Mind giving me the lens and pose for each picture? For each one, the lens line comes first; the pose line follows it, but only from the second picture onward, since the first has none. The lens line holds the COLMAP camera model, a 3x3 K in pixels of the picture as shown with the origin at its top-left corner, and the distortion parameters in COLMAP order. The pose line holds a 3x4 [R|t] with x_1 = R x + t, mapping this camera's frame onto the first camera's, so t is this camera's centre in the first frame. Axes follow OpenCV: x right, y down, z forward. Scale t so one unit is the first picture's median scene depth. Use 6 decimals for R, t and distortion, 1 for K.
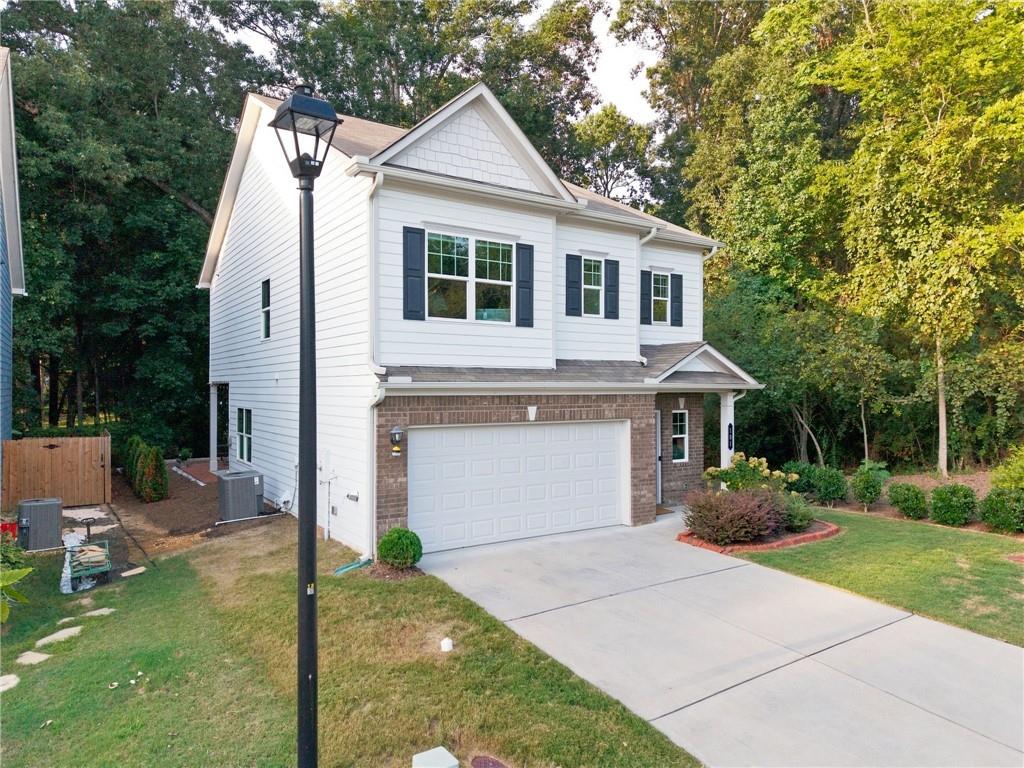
lens RADIAL K [[683.9, 0, 510.3], [0, 683.9, 388.2], [0, 0, 1]] dist [0.037920, -0.042179]
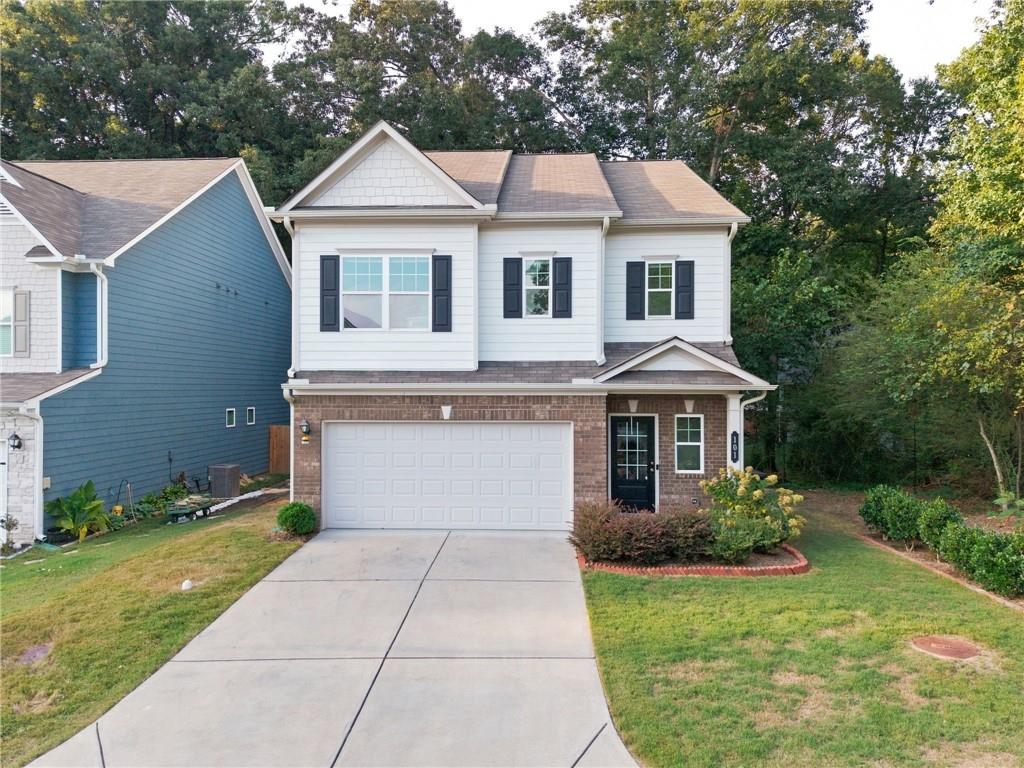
lens RADIAL K [[683.9, 0, 510.3], [0, 683.9, 388.2], [0, 0, 1]] dist [0.037920, -0.042179]
pose [[0.806667, -0.002827, -0.591000, 0.735054], [-0.001148, 0.999979, -0.006349, 0.005430], [0.591005, 0.005800, 0.806647, 0.193163]]
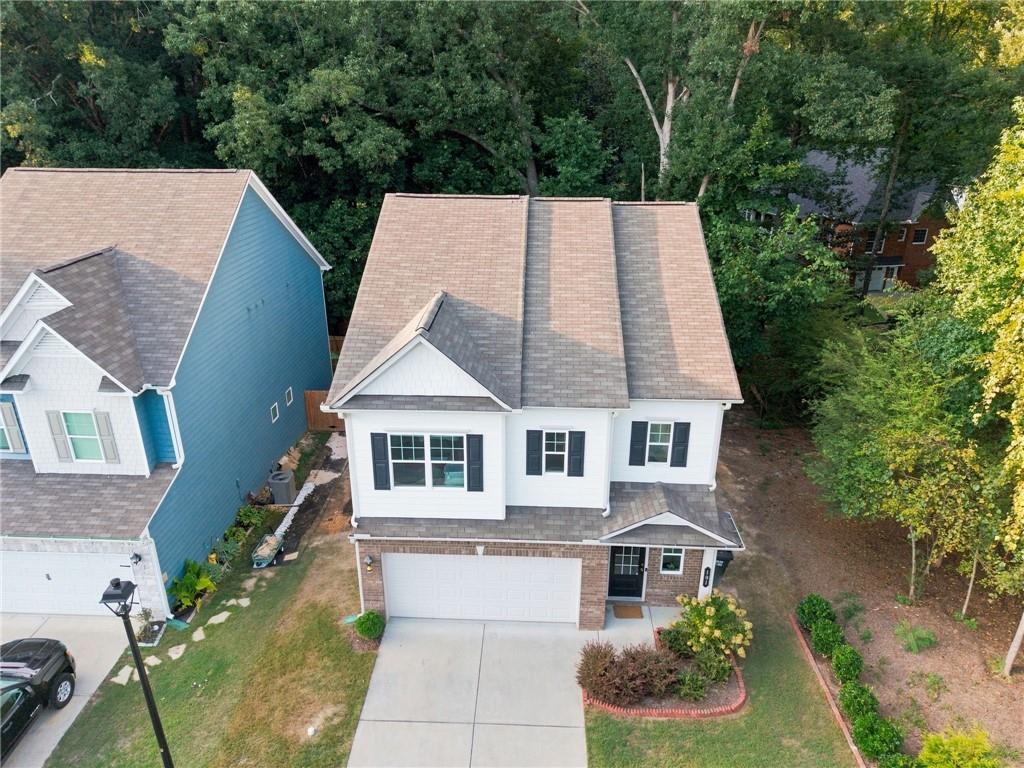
lens RADIAL K [[683.9, 0, 510.3], [0, 683.9, 388.2], [0, 0, 1]] dist [0.037920, -0.042179]
pose [[0.810146, 0.221452, -0.542792, 0.728188], [-0.001842, 0.926862, 0.375399, -0.751661], [0.586226, -0.303128, 0.751301, 0.119598]]
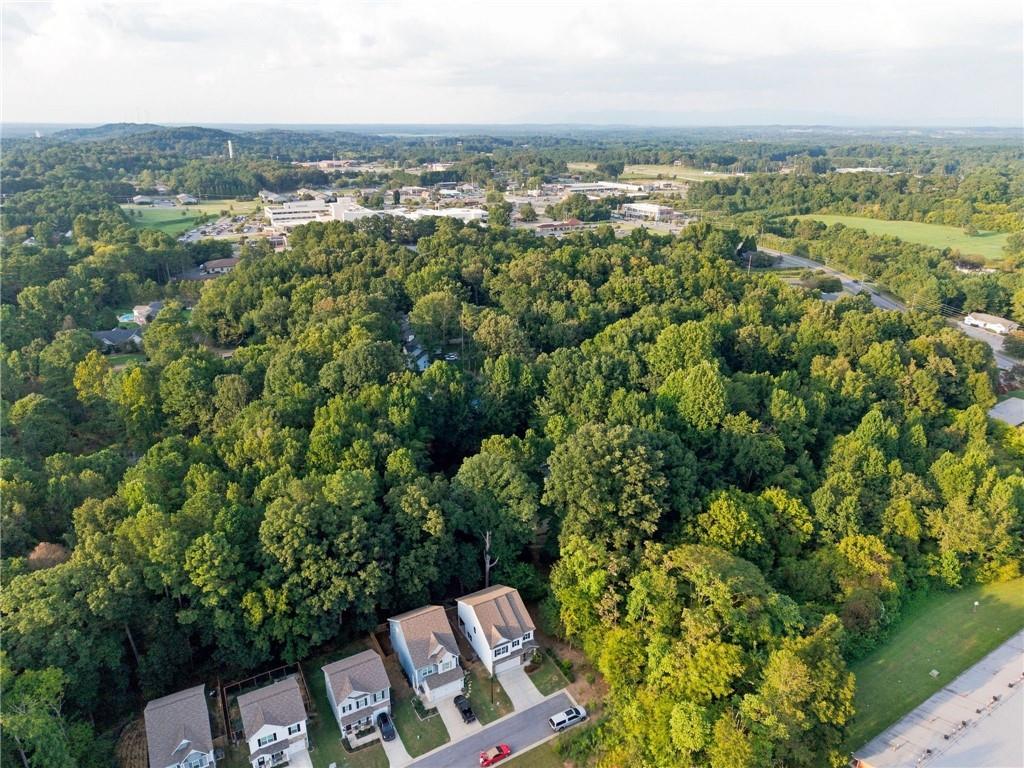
lens RADIAL K [[683.9, 0, 510.3], [0, 683.9, 388.2], [0, 0, 1]] dist [0.037920, -0.042179]
pose [[0.997033, 0.031231, -0.070348, 0.616446], [-0.003496, 0.931412, 0.363950, -6.949867], [0.076890, -0.362625, 0.928758, -6.509610]]
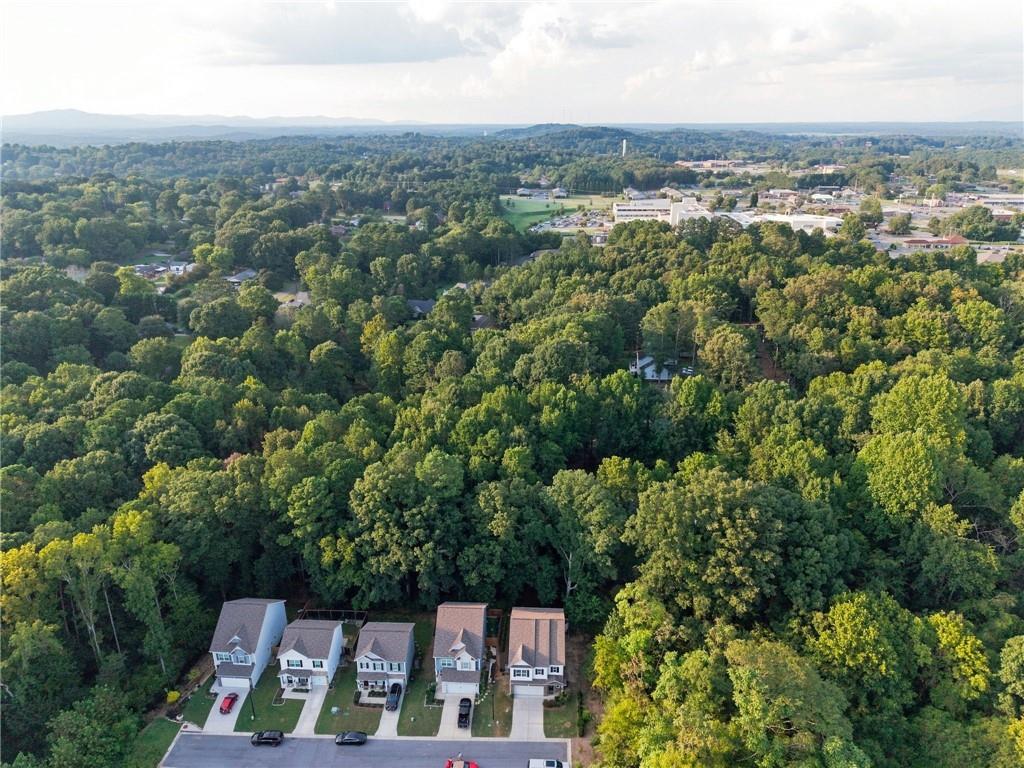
lens RADIAL K [[683.9, 0, 510.3], [0, 683.9, 388.2], [0, 0, 1]] dist [0.037920, -0.042179]
pose [[0.808760, 0.211859, -0.548656, 4.000141], [0.003588, 0.931073, 0.364816, -6.951694], [0.588129, -0.297017, 0.752254, -4.841799]]
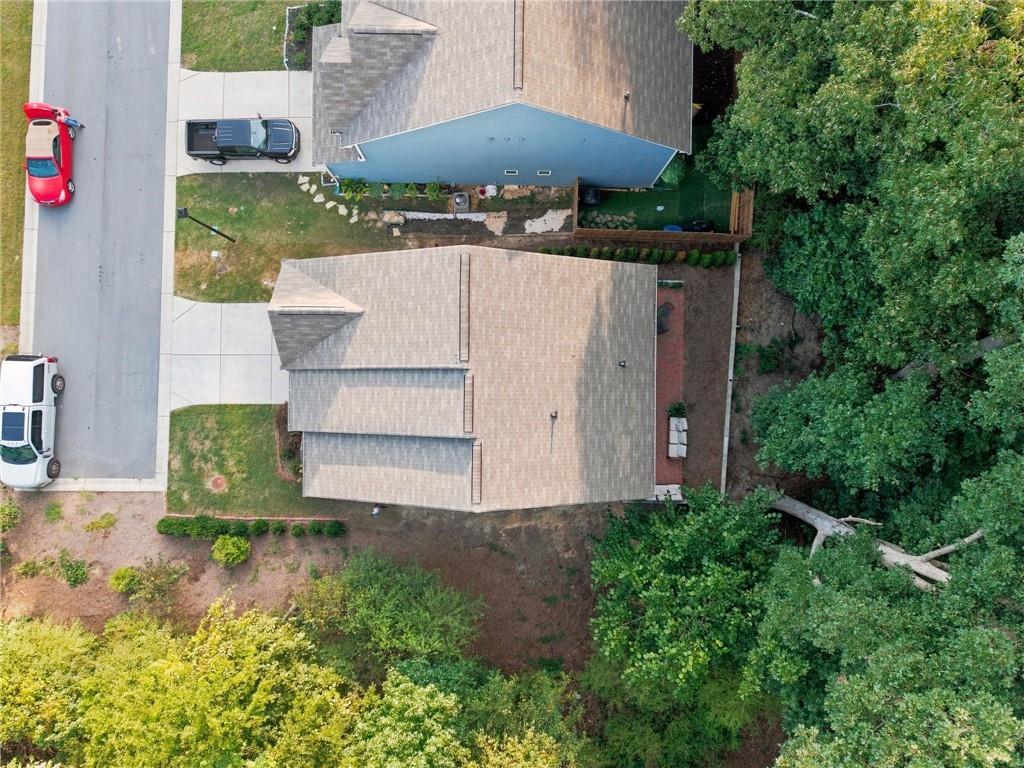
lens RADIAL K [[683.9, 0, 510.3], [0, 683.9, 388.2], [0, 0, 1]] dist [0.037920, -0.042179]
pose [[-0.556637, 0.830604, -0.015897, -0.206302], [-0.024007, 0.003045, 0.999707, -2.444680], [0.830409, 0.556855, 0.018245, 1.593558]]
